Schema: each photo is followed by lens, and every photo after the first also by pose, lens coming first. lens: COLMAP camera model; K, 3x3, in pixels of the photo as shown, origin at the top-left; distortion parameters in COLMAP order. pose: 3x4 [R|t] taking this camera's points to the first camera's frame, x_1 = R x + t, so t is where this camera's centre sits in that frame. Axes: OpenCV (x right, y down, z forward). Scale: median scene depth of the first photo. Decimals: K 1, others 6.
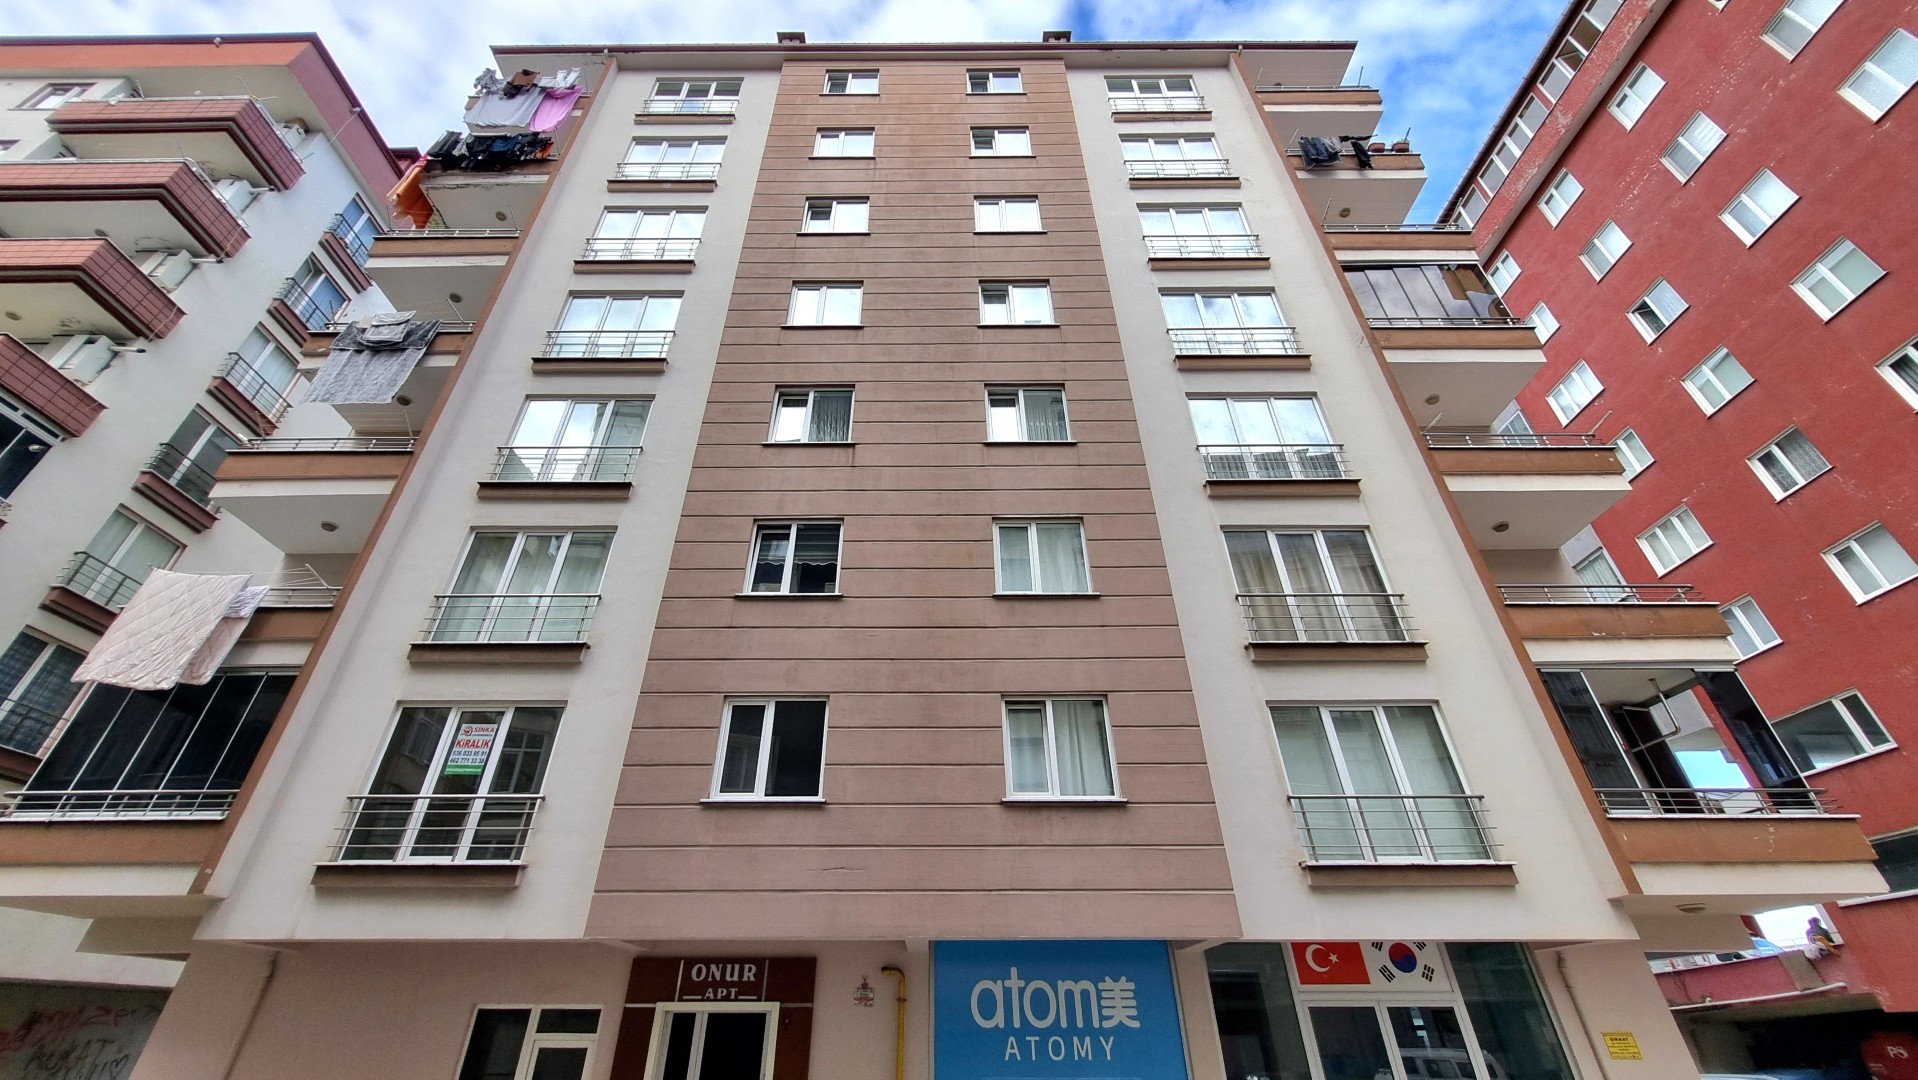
lens RADIAL K [[750.8, 0, 934.4], [0, 750.8, 513.9], [0, 0, 1]] dist [0.000249, 0.000050]
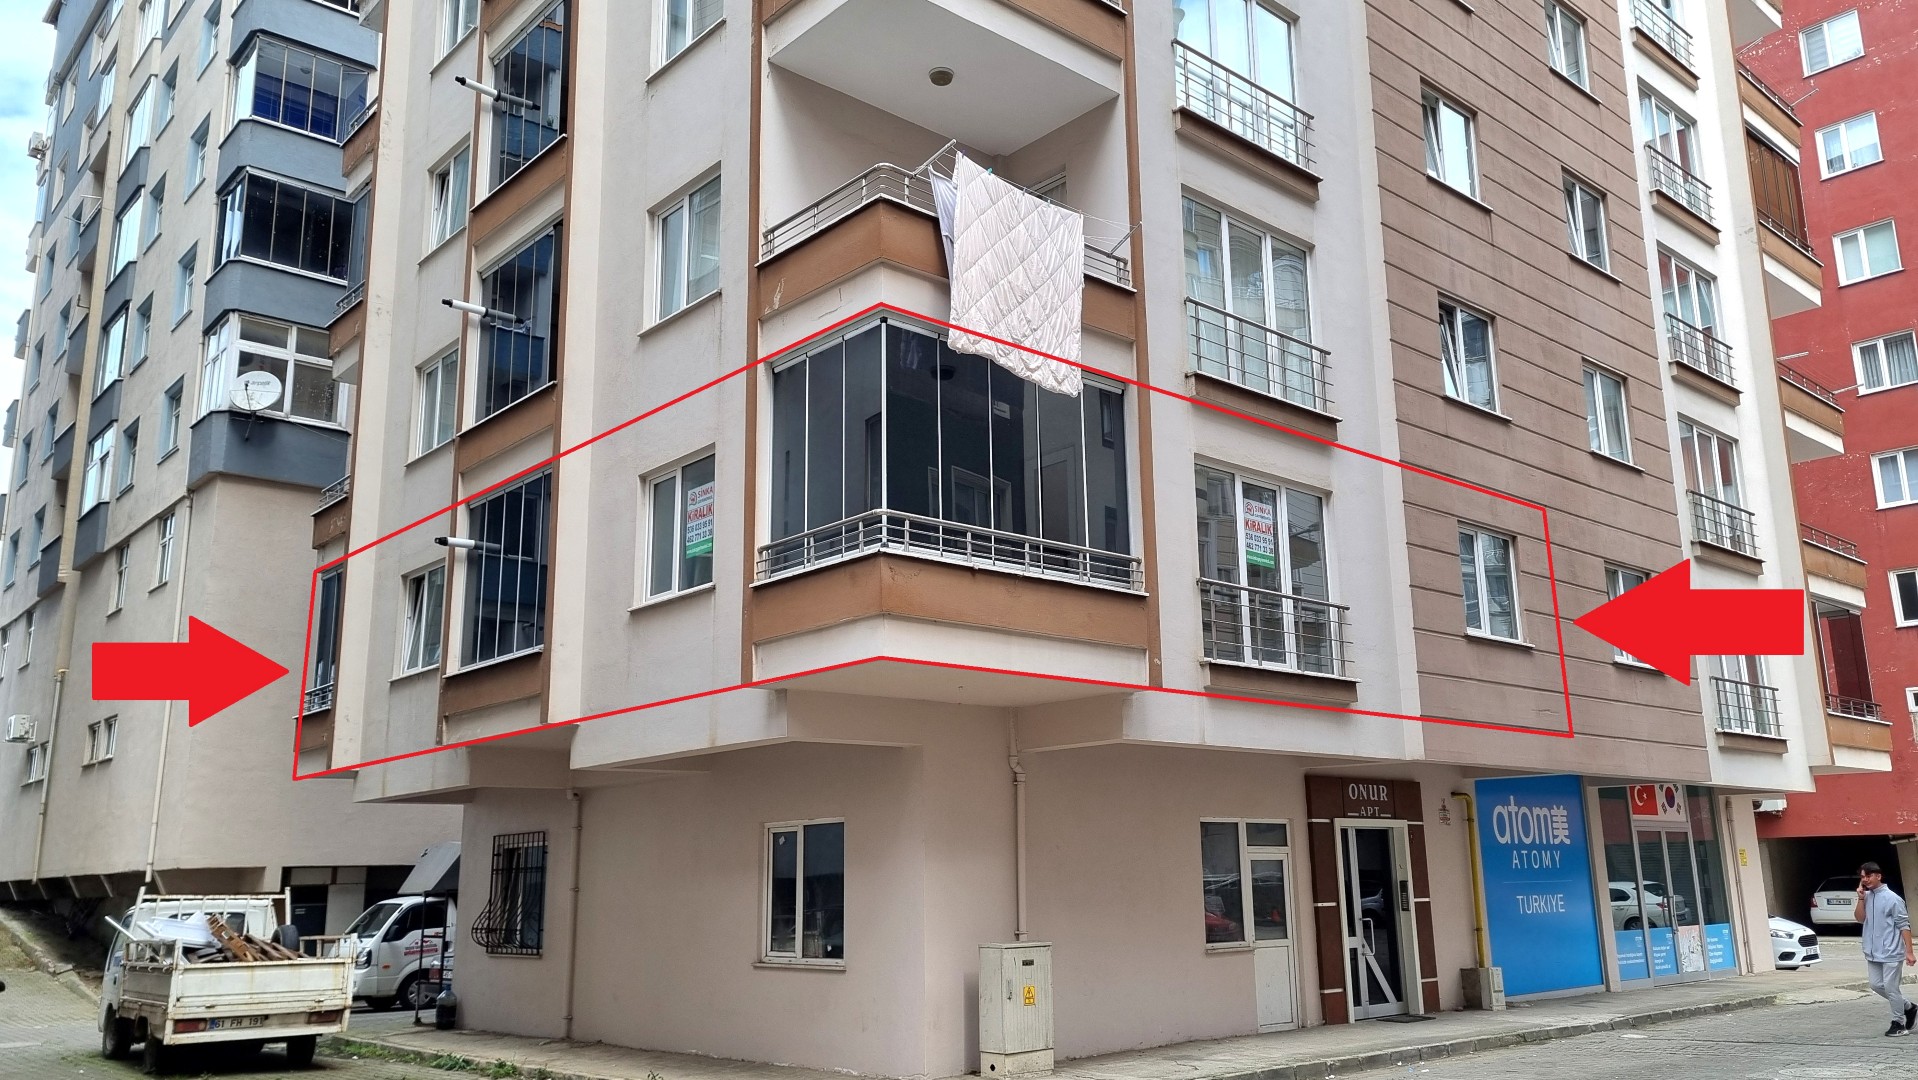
lens RADIAL K [[1459.1, 0, 969.6], [0, 1459.1, 537.5], [0, 0, 1]] dist [0.039670, -0.003515]
pose [[0.734802, 0.141376, 0.663384, -1.932994], [-0.375884, 0.898996, 0.224762, 0.095157], [-0.564603, -0.414511, 0.713725, 0.097340]]
